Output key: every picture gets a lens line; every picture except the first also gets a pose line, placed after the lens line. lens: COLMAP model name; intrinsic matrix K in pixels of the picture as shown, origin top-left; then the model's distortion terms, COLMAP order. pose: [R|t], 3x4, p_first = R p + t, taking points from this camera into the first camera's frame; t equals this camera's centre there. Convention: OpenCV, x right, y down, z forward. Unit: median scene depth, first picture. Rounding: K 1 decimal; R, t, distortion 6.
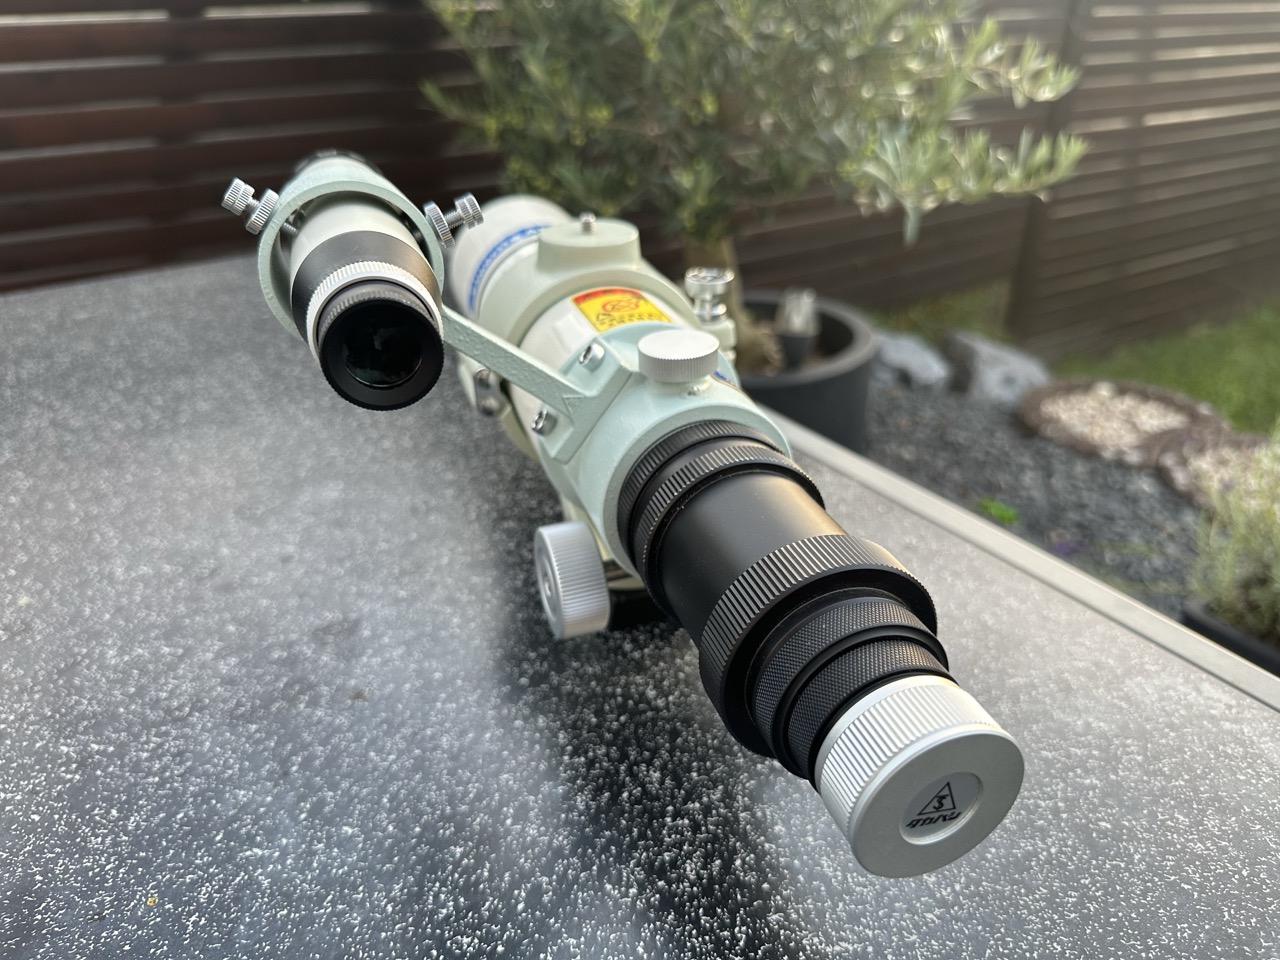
lens RADIAL K [[912.7, 0, 647.2], [0, 912.7, 460.9], [0, 0, 1]] dist [0.007028, -0.016654]
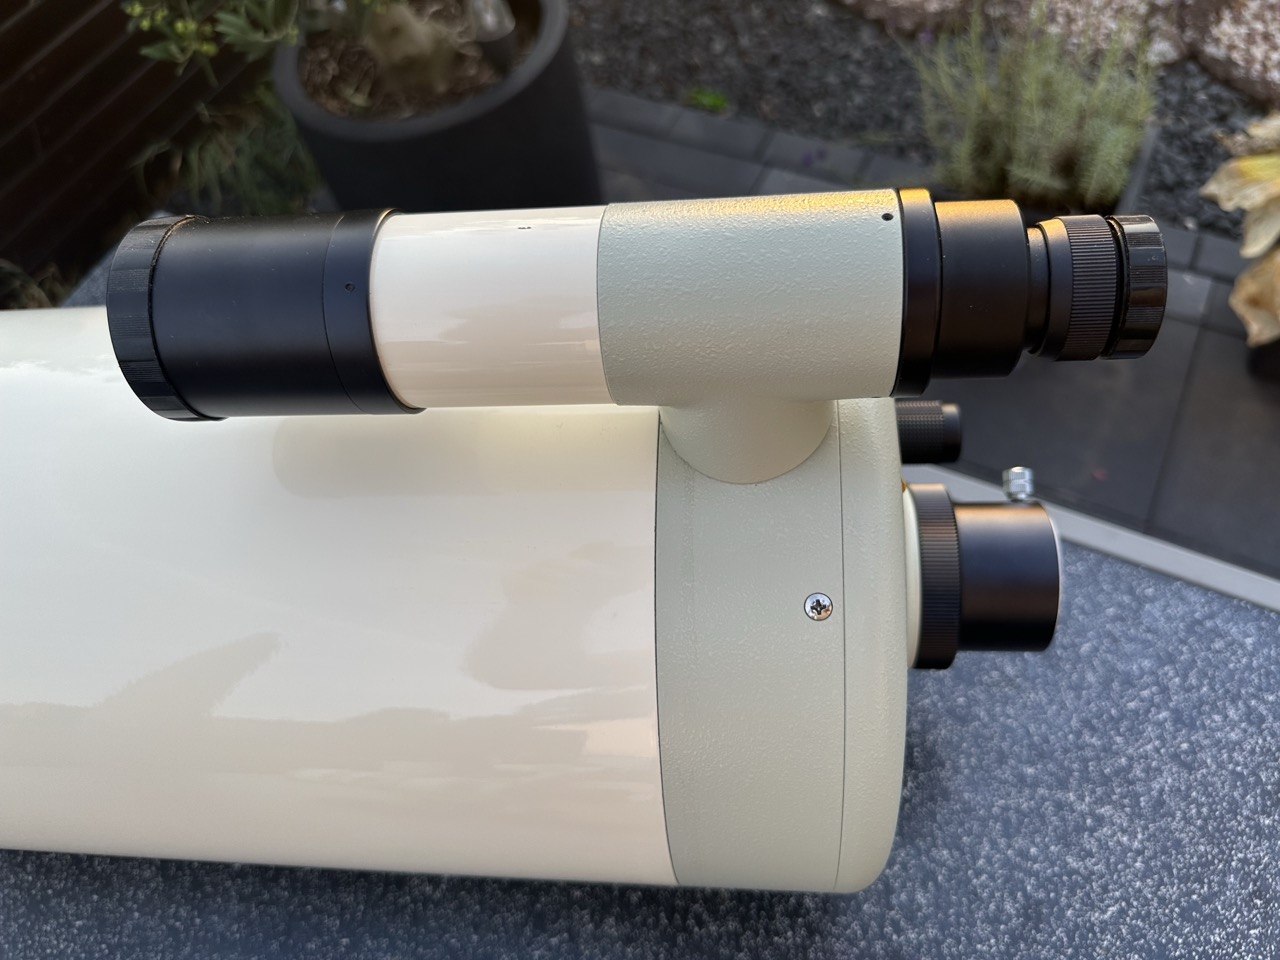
lens RADIAL K [[912.7, 0, 629.0], [0, 912.7, 478.7], [0, 0, 1]] dist [0.007028, -0.016654]
pose [[0.859768, -0.480848, 0.172002, -0.112874], [0.328881, 0.779006, 0.533841, -0.315206], [-0.390687, -0.402411, 0.827906, 0.048655]]
